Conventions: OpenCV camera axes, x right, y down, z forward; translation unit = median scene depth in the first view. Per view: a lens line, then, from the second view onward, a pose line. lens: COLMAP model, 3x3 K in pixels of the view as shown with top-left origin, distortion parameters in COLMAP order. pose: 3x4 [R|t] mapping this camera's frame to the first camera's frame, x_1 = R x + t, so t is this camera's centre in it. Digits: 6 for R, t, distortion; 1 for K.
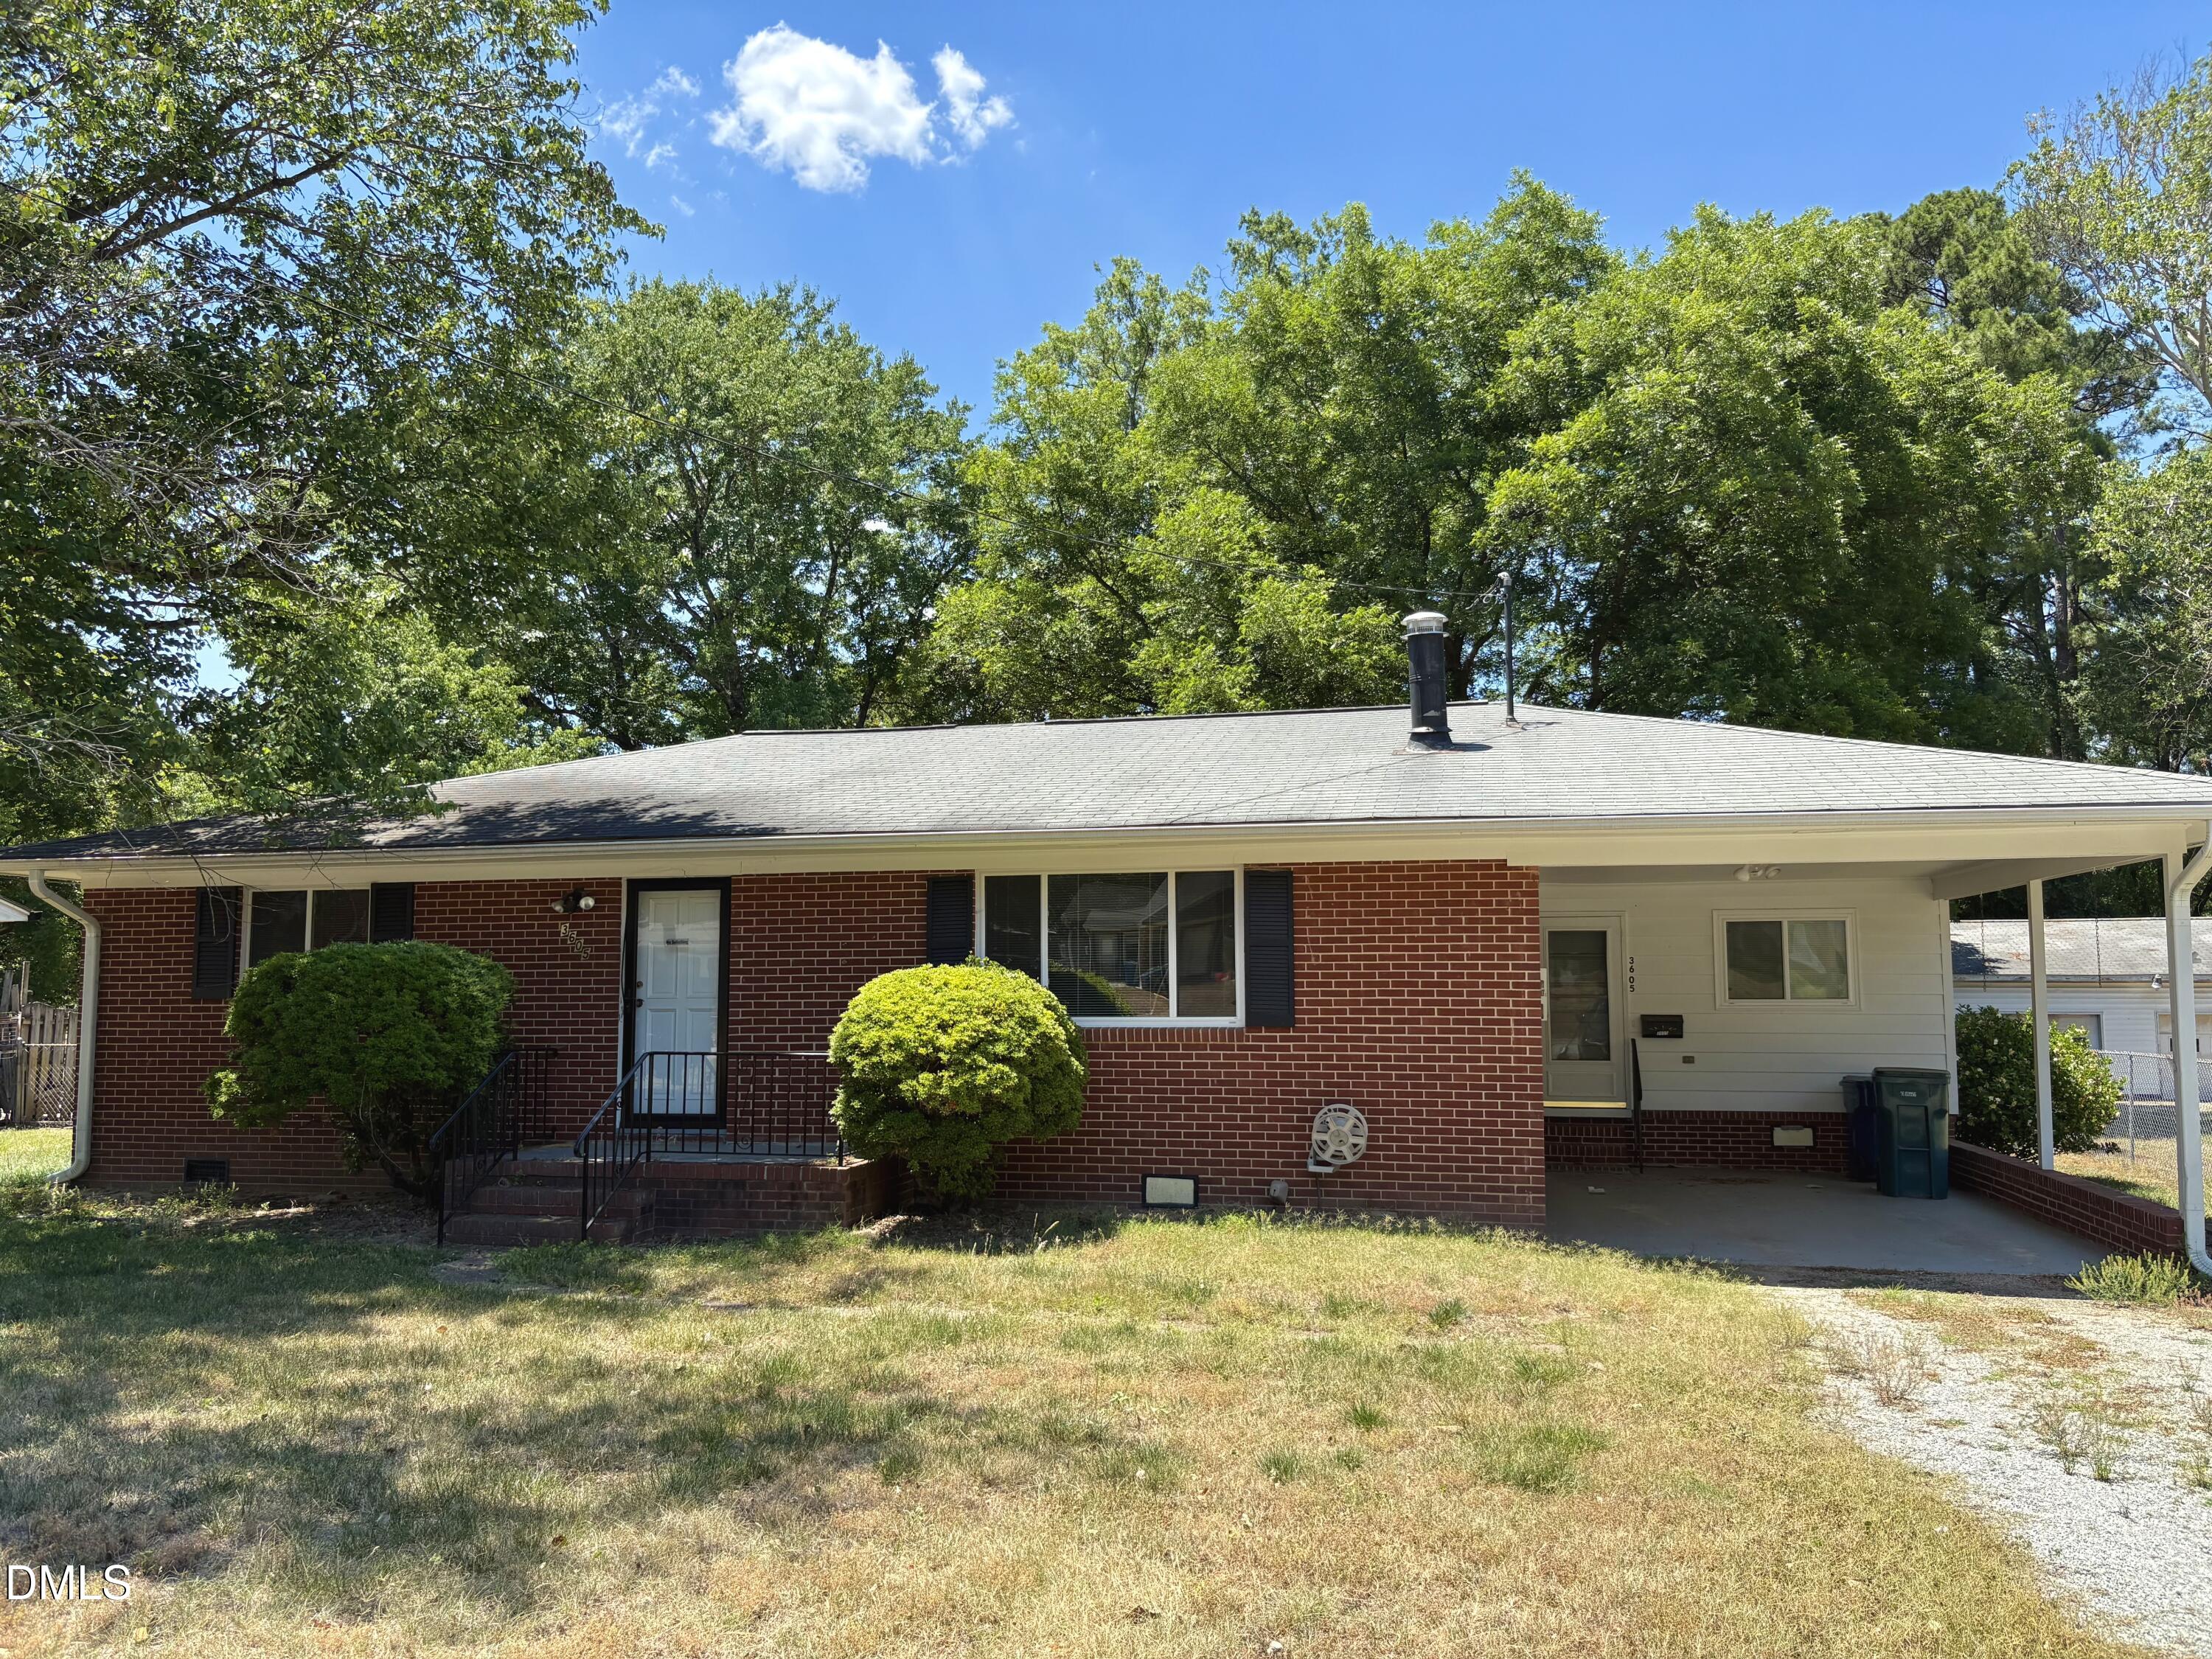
lens RADIAL K [[1686.1, 0, 1092.1], [0, 1686.1, 834.1], [0, 0, 1]] dist [0.048146, -0.050146]
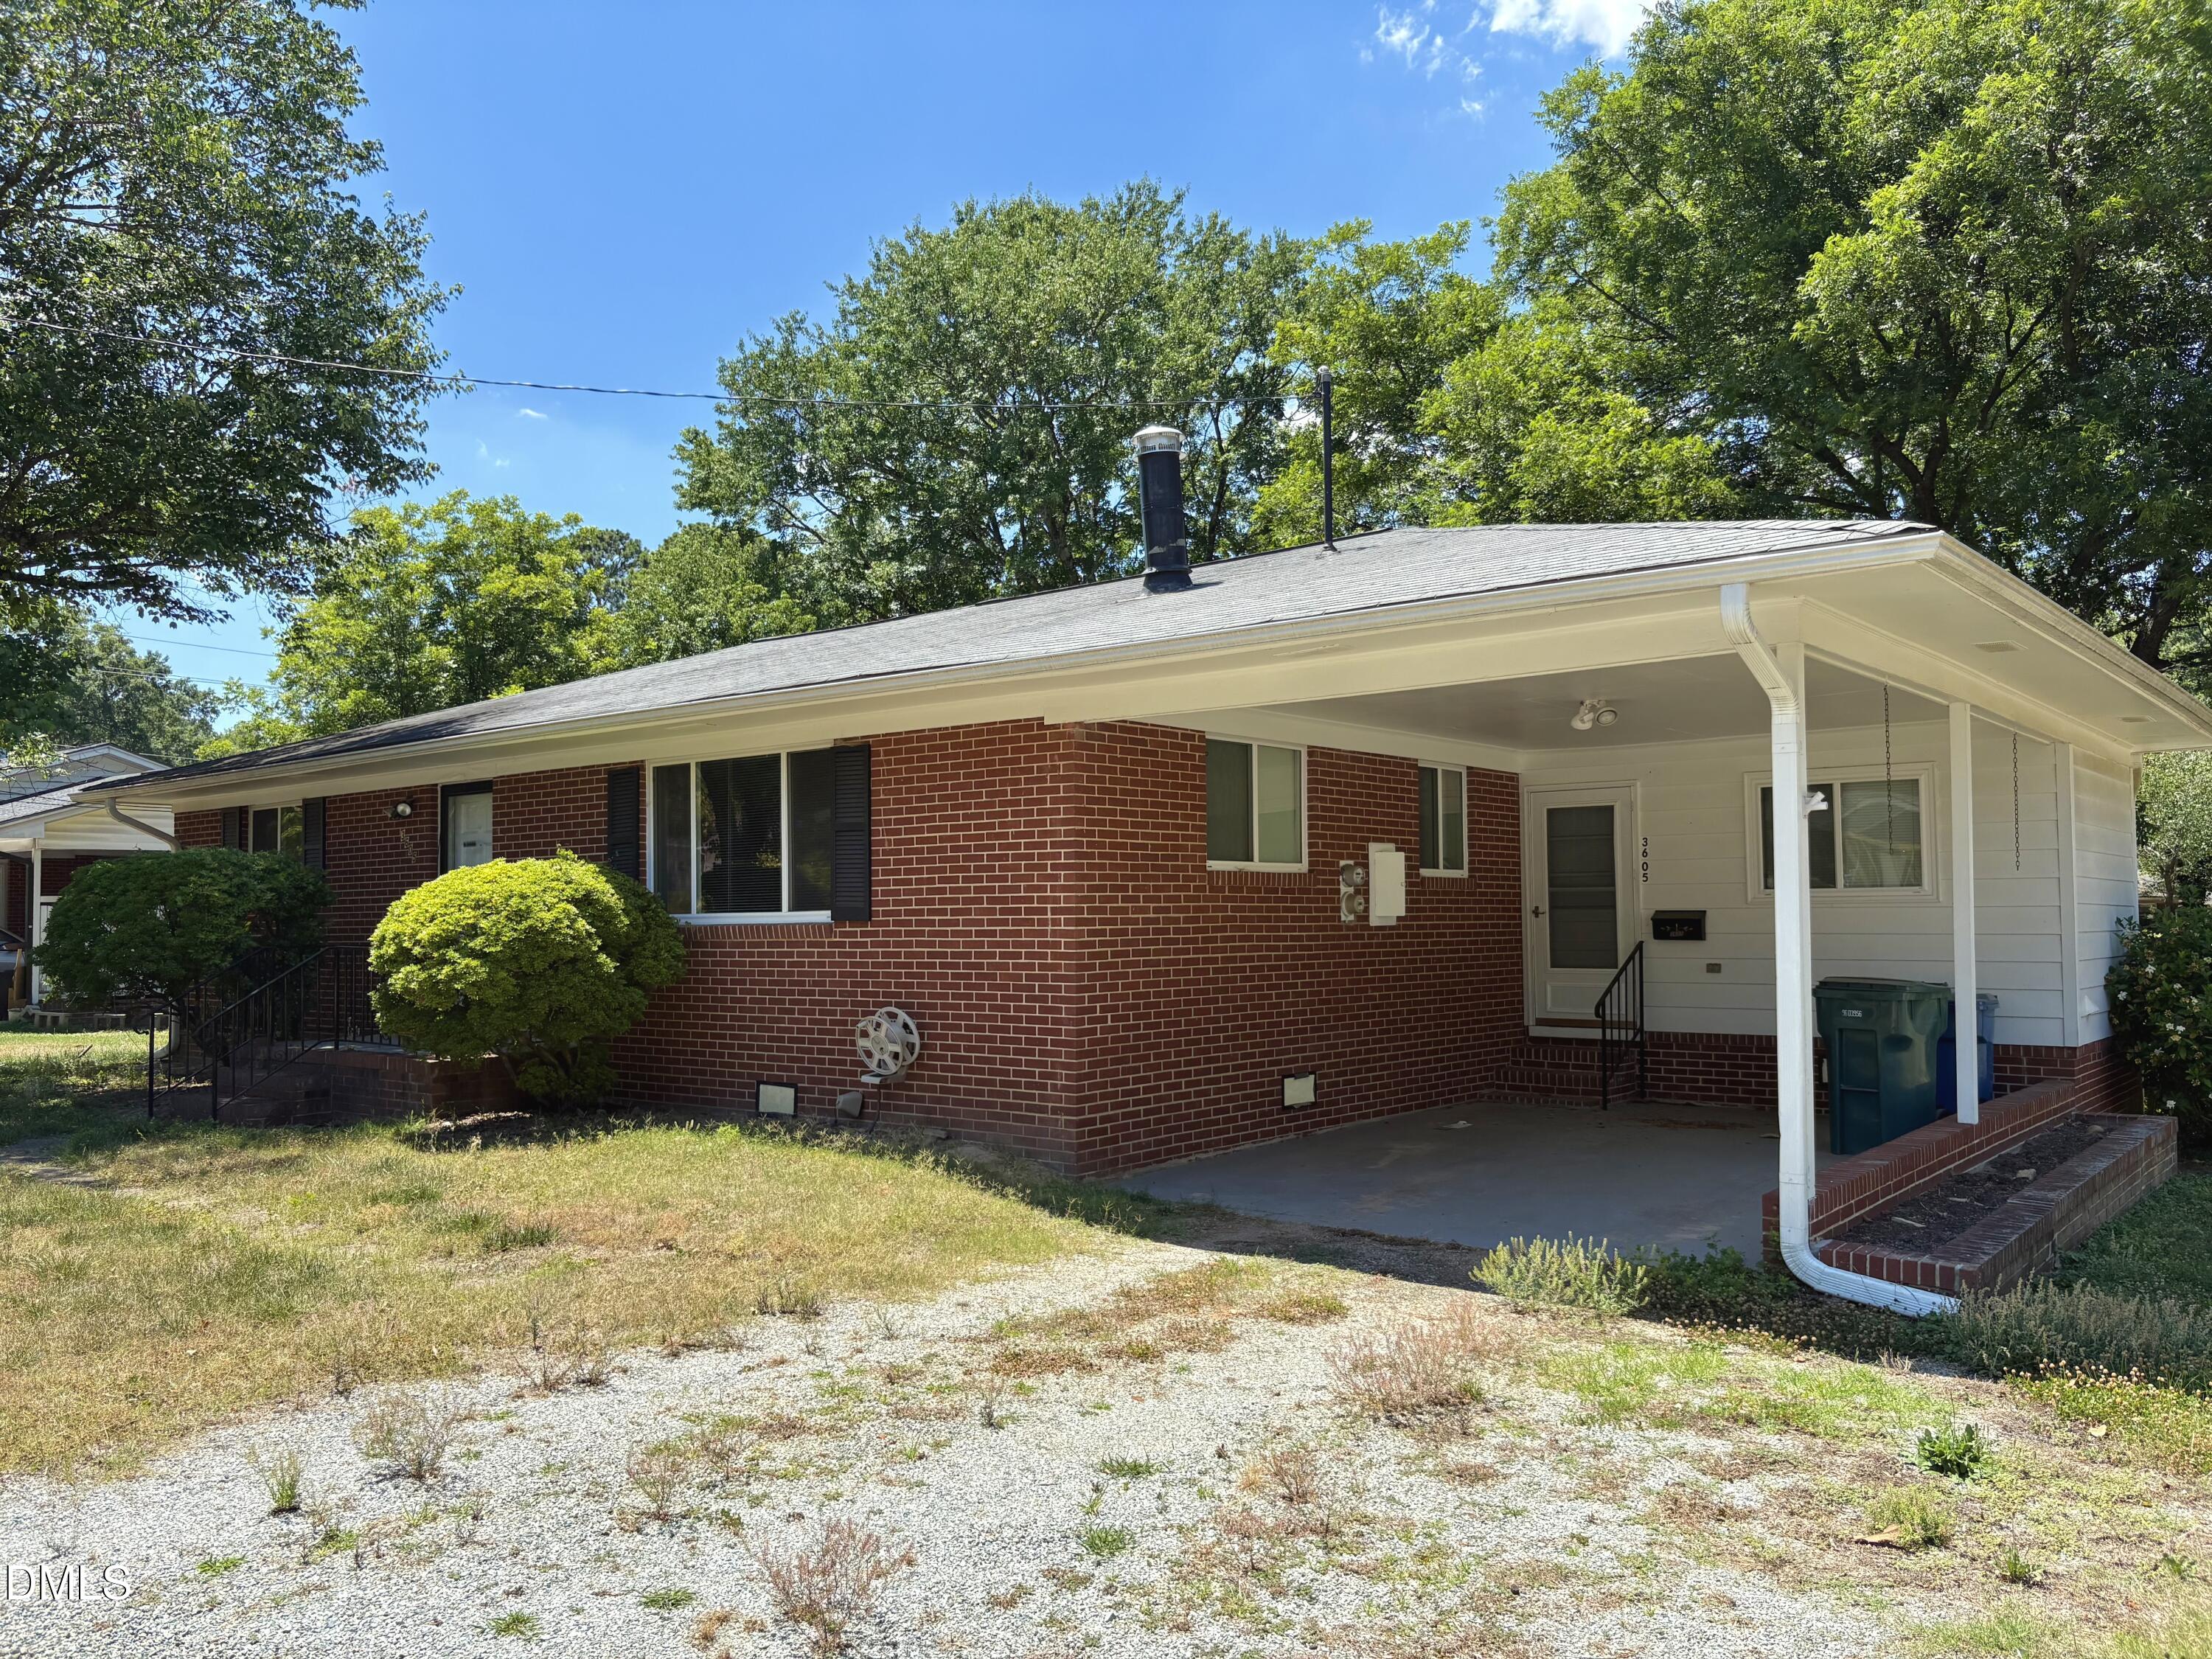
lens RADIAL K [[1686.1, 0, 1104.6], [0, 1686.1, 830.5], [0, 0, 1]] dist [0.048146, -0.050146]
pose [[0.899941, -0.030191, -0.434966, 0.612557], [0.048971, 0.998287, 0.032030, 0.044600], [0.433254, -0.050125, 0.899877, 0.257773]]
